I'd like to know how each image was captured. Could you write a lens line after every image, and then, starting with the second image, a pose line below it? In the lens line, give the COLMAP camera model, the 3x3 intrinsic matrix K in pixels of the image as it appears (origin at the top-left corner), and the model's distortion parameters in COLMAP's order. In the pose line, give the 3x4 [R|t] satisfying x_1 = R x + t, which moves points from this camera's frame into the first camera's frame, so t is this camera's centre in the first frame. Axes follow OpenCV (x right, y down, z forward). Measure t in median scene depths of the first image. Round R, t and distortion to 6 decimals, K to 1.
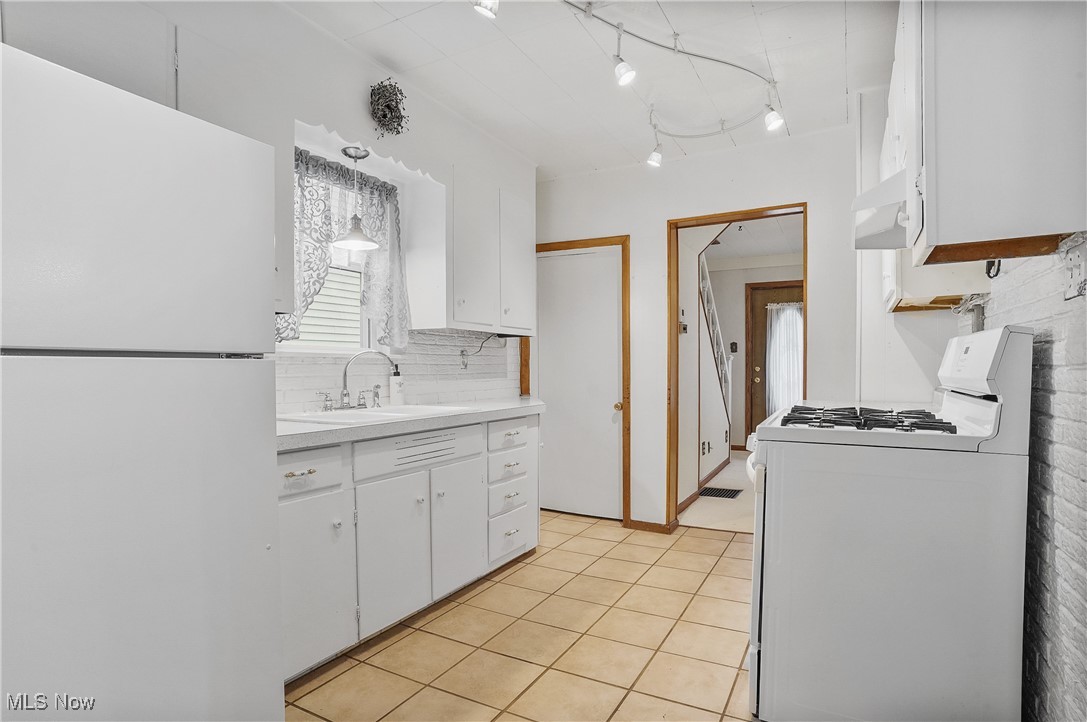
lens RADIAL K [[576.4, 0, 540.5], [0, 576.4, 383.7], [0, 0, 1]] dist [-0.069344, 0.040153]
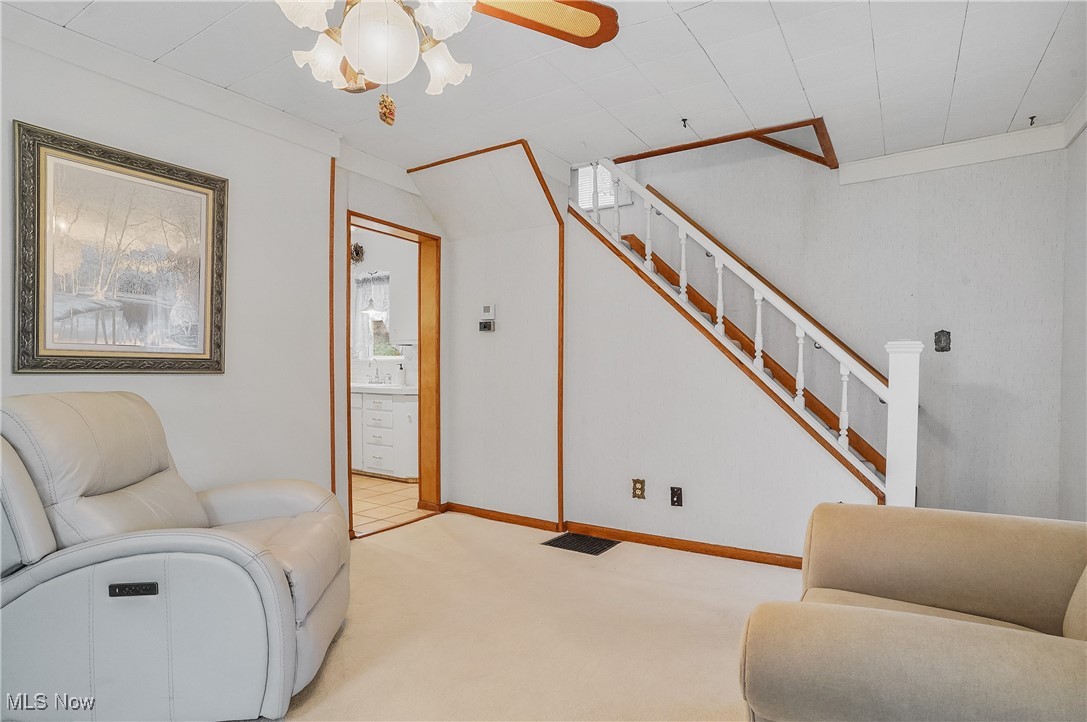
lens RADIAL K [[572.3, 0, 540.9], [0, 572.3, 375.7], [0, 0, 1]] dist [-0.072275, 0.039739]
pose [[-0.075691, 0.020960, -0.996911, 1.632035], [-0.031324, 0.999236, 0.023387, -0.052739], [0.996639, 0.032997, -0.074977, 1.594150]]
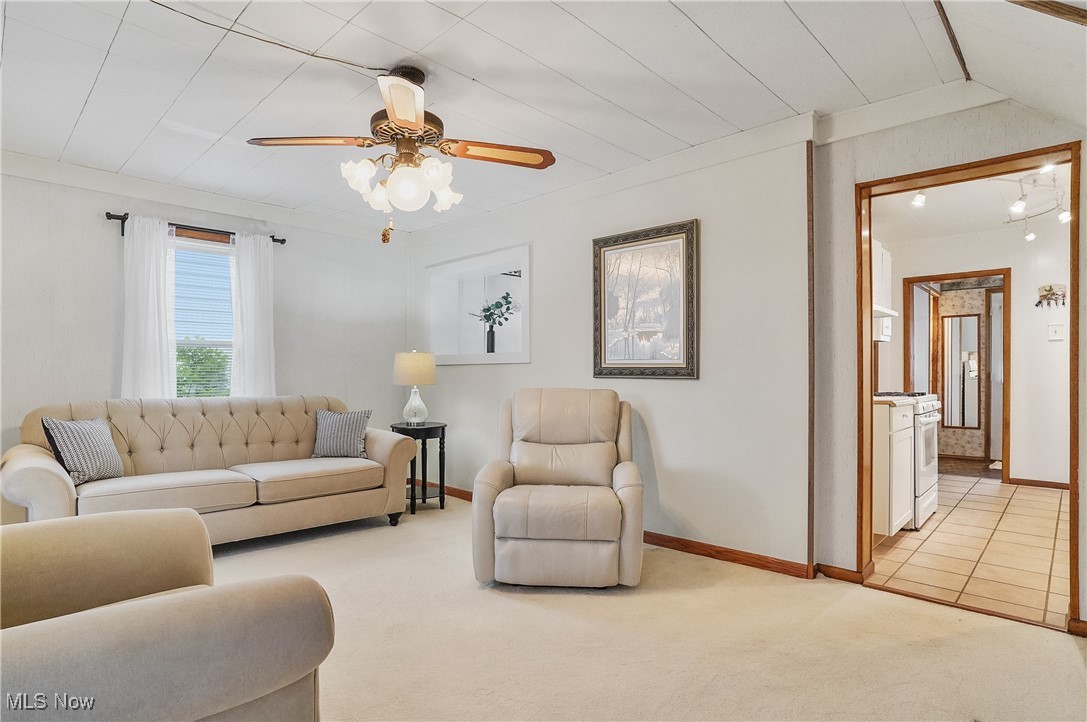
lens RADIAL K [[572.3, 0, 540.9], [0, 572.3, 375.7], [0, 0, 1]] dist [-0.072275, 0.039739]
pose [[-0.963744, 0.005872, 0.266766, 0.787870], [0.014318, 0.999456, 0.029725, -0.063521], [-0.266446, 0.032467, -0.963303, 2.151362]]
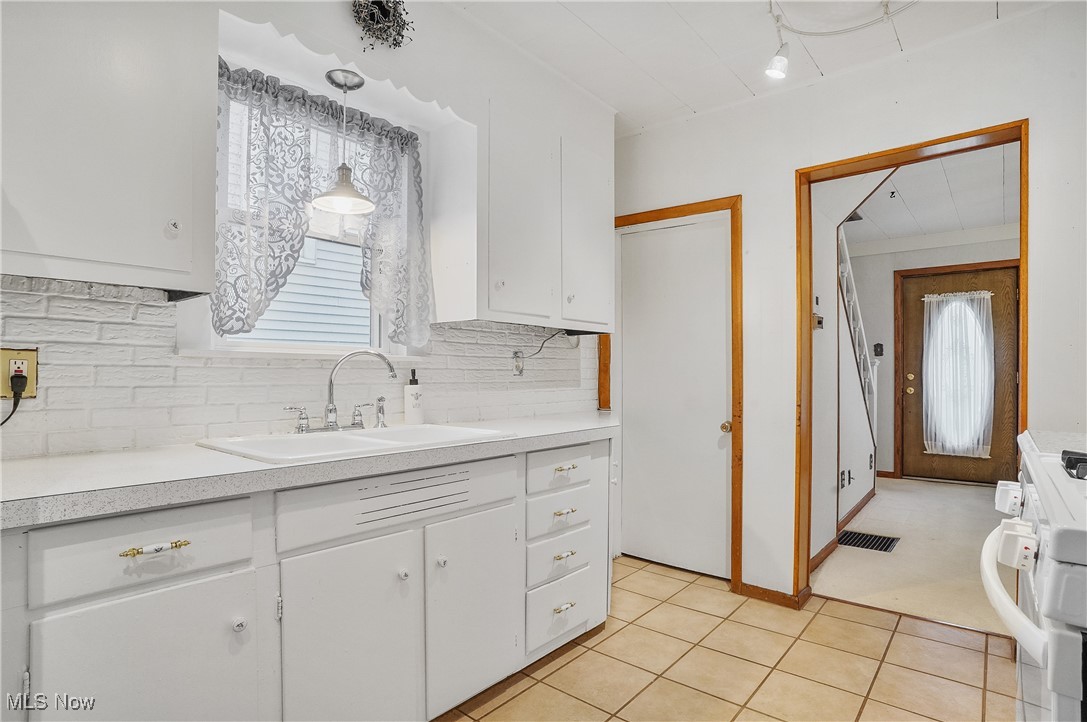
lens RADIAL K [[572.3, 0, 540.9], [0, 572.3, 375.7], [0, 0, 1]] dist [-0.072275, 0.039739]
pose [[0.980687, 0.005453, -0.195510, 0.055603], [-0.009951, 0.999708, -0.022032, -0.010244], [0.195332, 0.023552, 0.980454, 0.298930]]
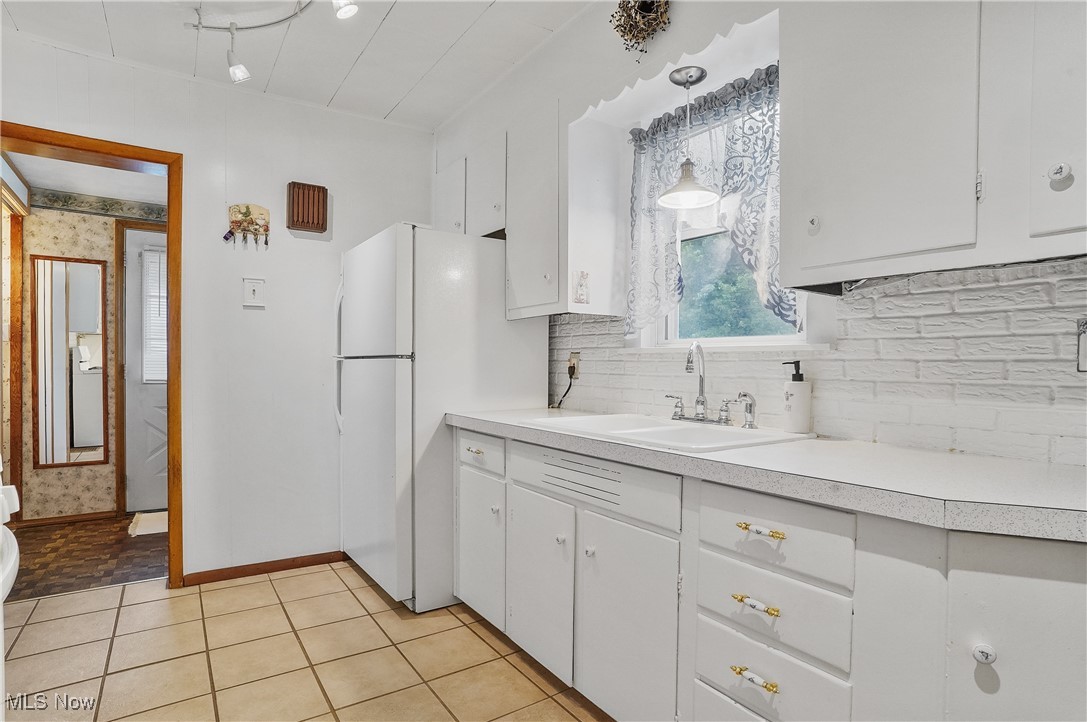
lens RADIAL K [[572.3, 0, 540.9], [0, 572.3, 375.7], [0, 0, 1]] dist [-0.072275, 0.039739]
pose [[-0.458955, 0.017703, -0.888283, 0.361322], [-0.028229, 0.999006, 0.034495, -0.030469], [0.888011, 0.040907, -0.457999, 1.011226]]
